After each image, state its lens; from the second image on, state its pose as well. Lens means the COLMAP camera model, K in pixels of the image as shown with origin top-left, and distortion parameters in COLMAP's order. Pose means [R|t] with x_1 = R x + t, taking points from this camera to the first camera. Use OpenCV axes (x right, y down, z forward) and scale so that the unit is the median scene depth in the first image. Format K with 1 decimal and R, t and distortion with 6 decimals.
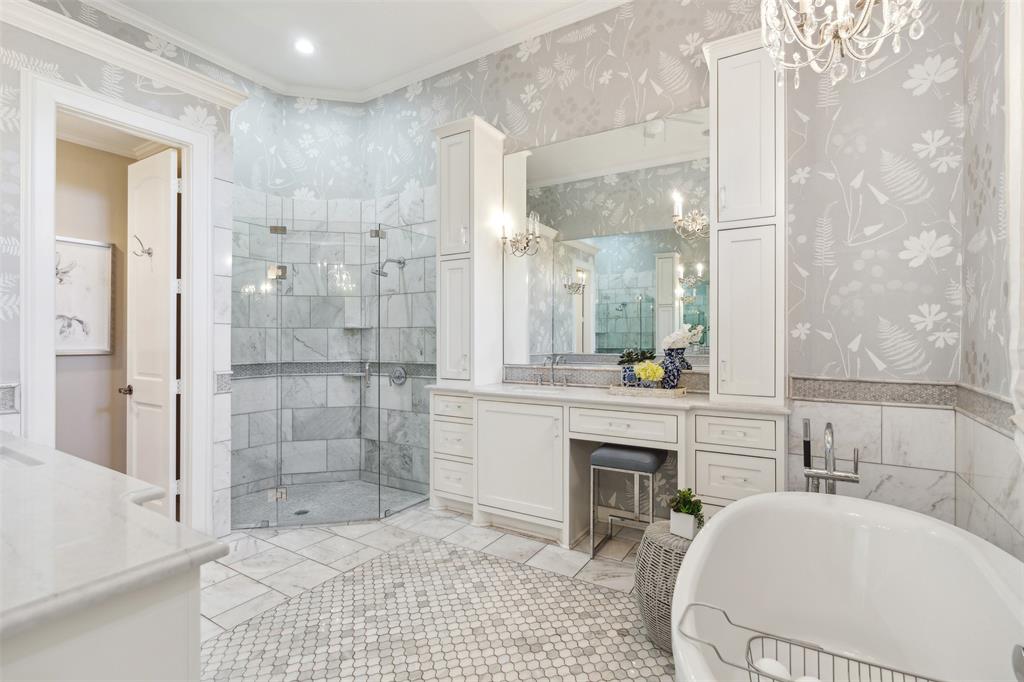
lens RADIAL K [[470.9, 0, 511.9], [0, 470.9, 337.3], [0, 0, 1]] dist [-0.011256, 0.003984]
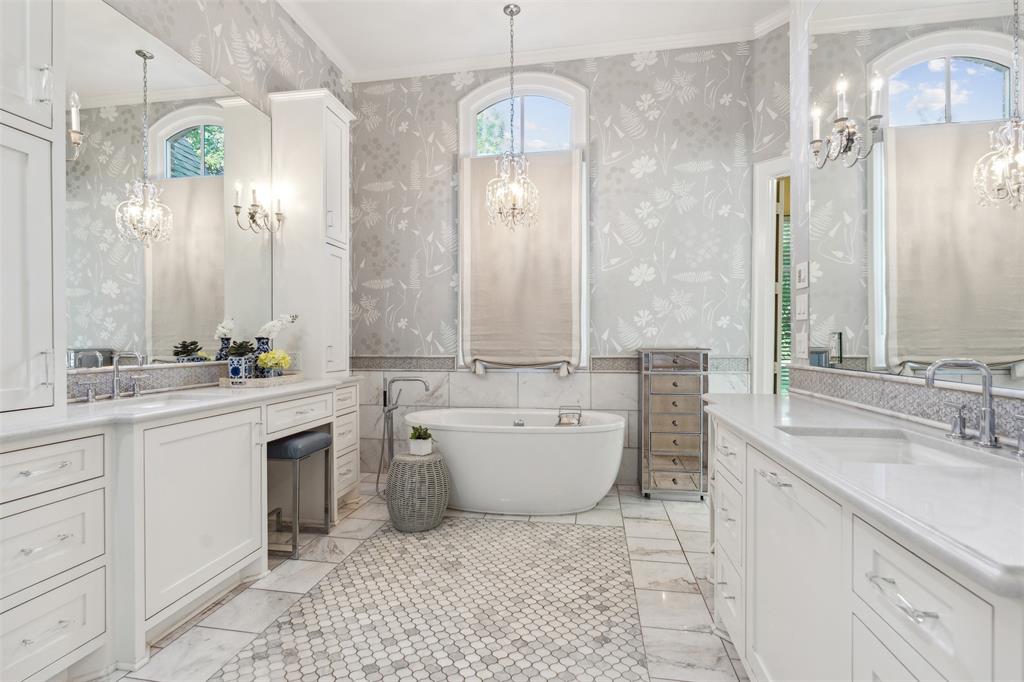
lens RADIAL K [[470.9, 0, 510.8], [0, 470.9, 341.6], [0, 0, 1]] dist [-0.011256, 0.003984]
pose [[-0.364396, -0.002112, 0.931242, -1.016017], [0.000951, 0.999996, 0.002641, 0.039413], [-0.931244, 0.001848, -0.364392, 1.112199]]
